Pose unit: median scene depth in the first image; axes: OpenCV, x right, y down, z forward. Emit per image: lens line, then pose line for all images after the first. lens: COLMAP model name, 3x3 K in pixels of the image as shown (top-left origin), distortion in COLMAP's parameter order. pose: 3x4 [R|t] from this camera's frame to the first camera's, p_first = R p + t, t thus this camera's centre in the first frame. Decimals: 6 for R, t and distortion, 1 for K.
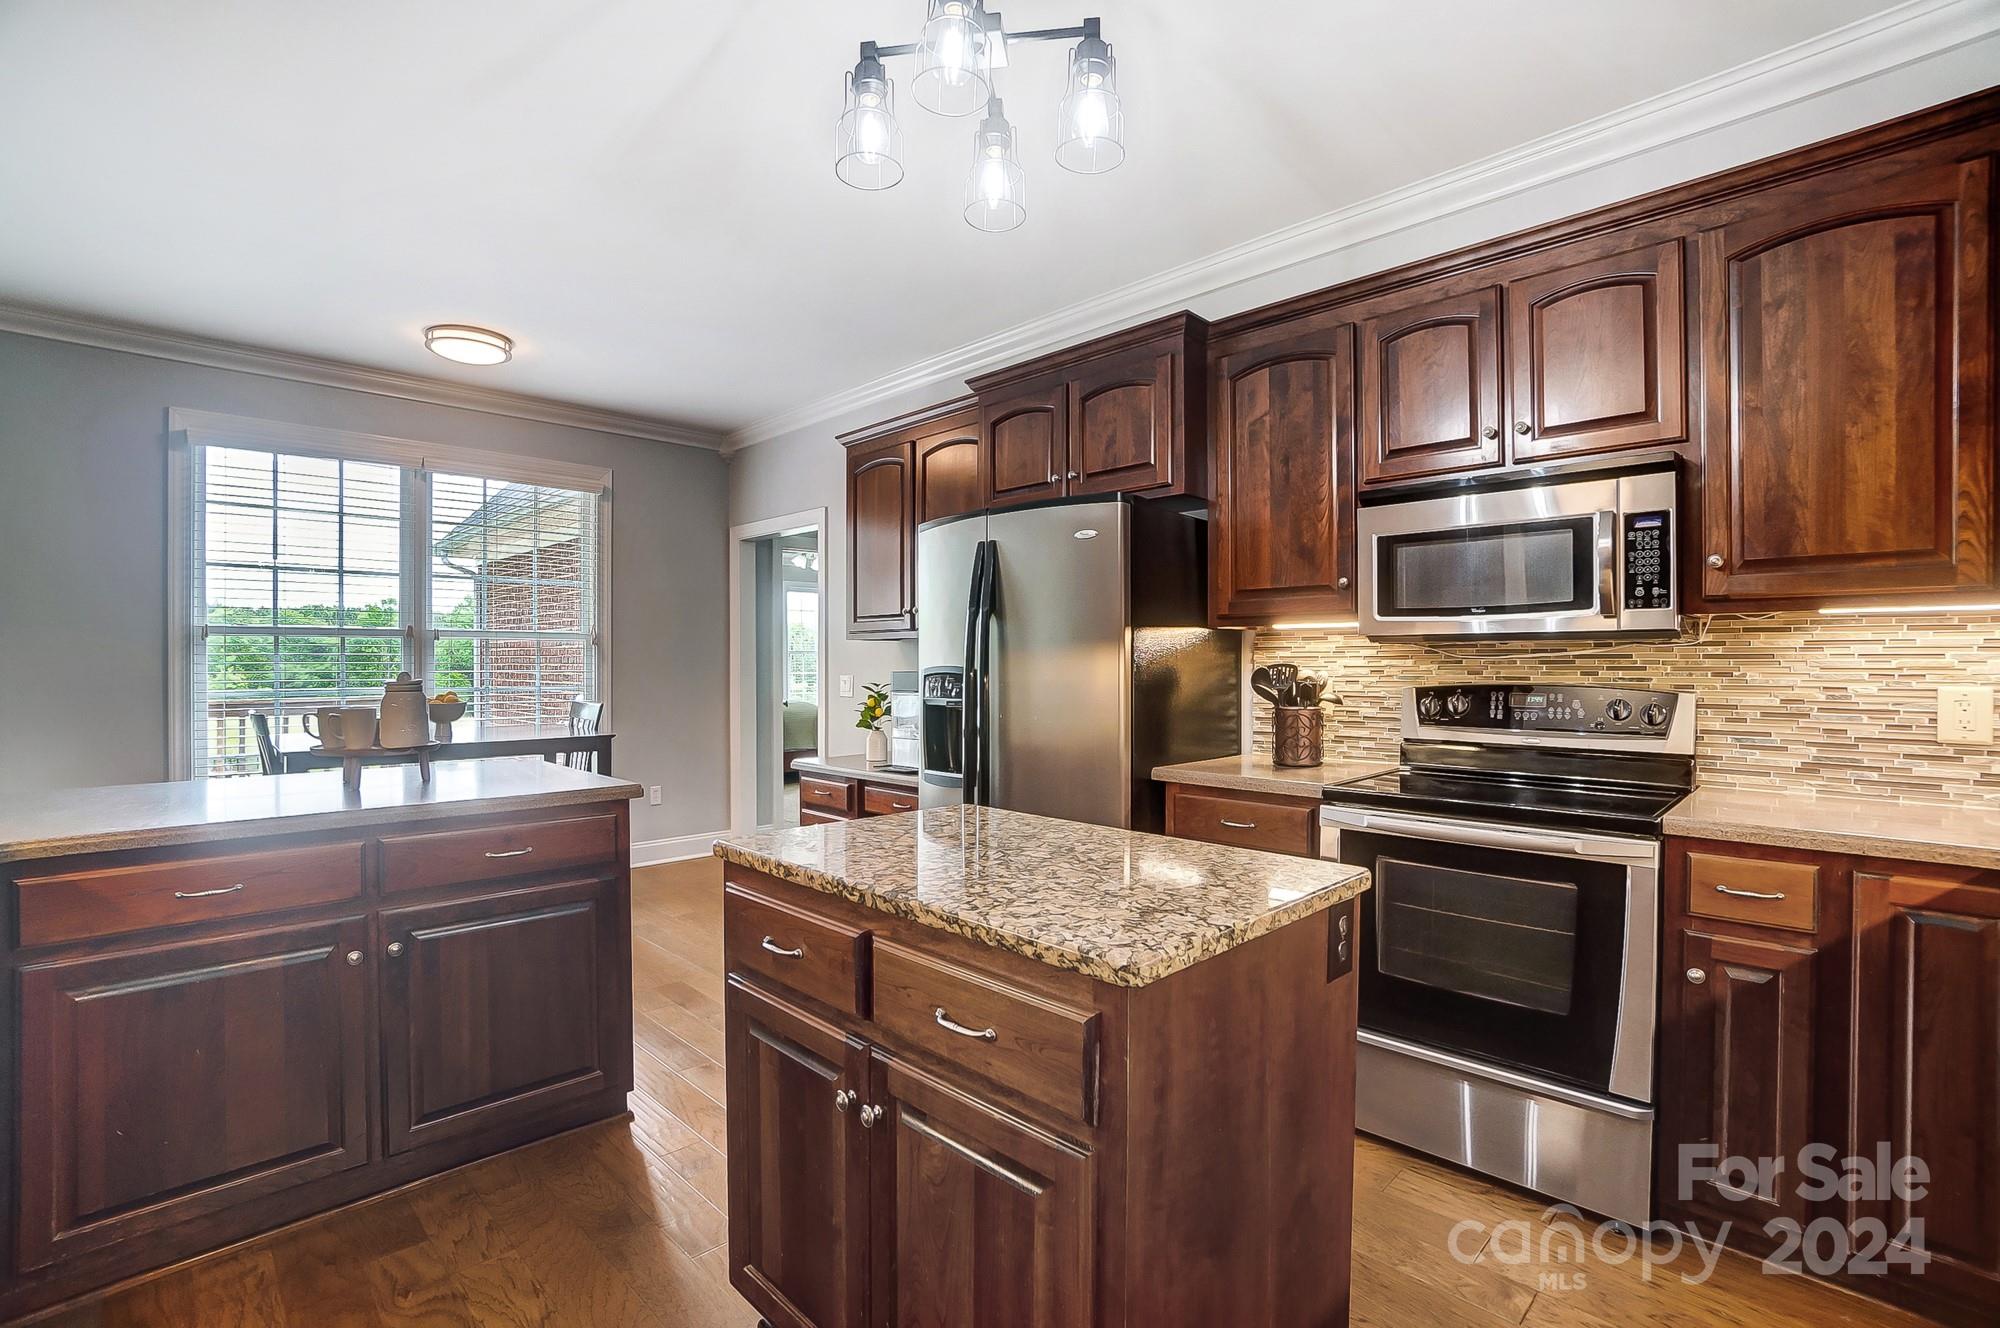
lens RADIAL K [[893.5, 0, 995.7], [0, 893.5, 676.4], [0, 0, 1]] dist [-0.060238, 0.017899]
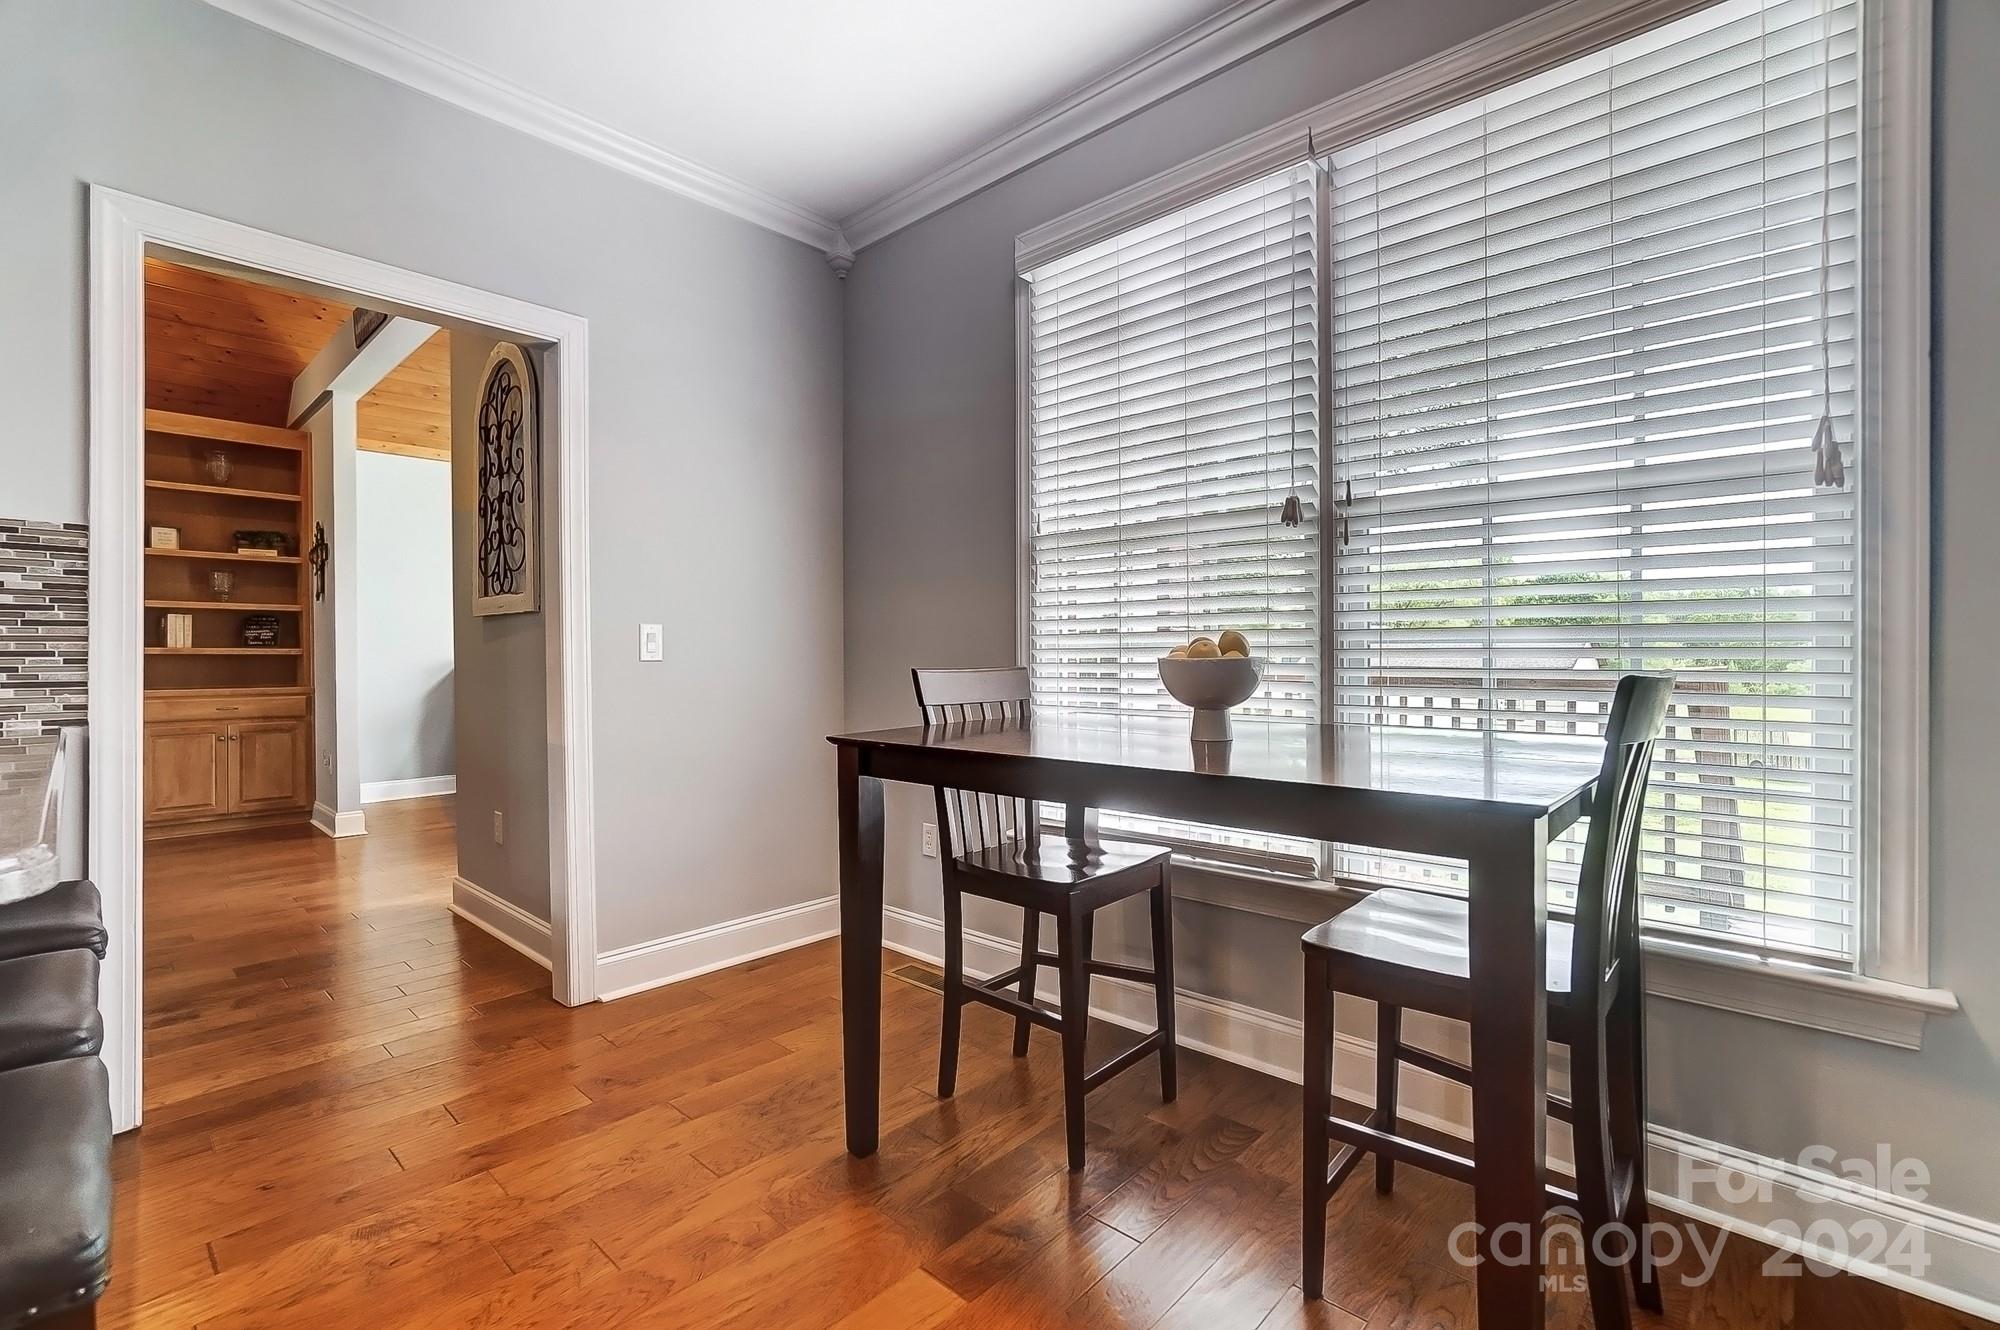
lens RADIAL K [[893.5, 0, 995.7], [0, 893.5, 652.6], [0, 0, 1]] dist [-0.060238, 0.017899]
pose [[0.052001, -0.001383, -0.998646, -0.388169], [-0.006832, 0.999975, -0.001740, 0.051758], [0.998624, 0.006913, 0.051991, 1.535626]]
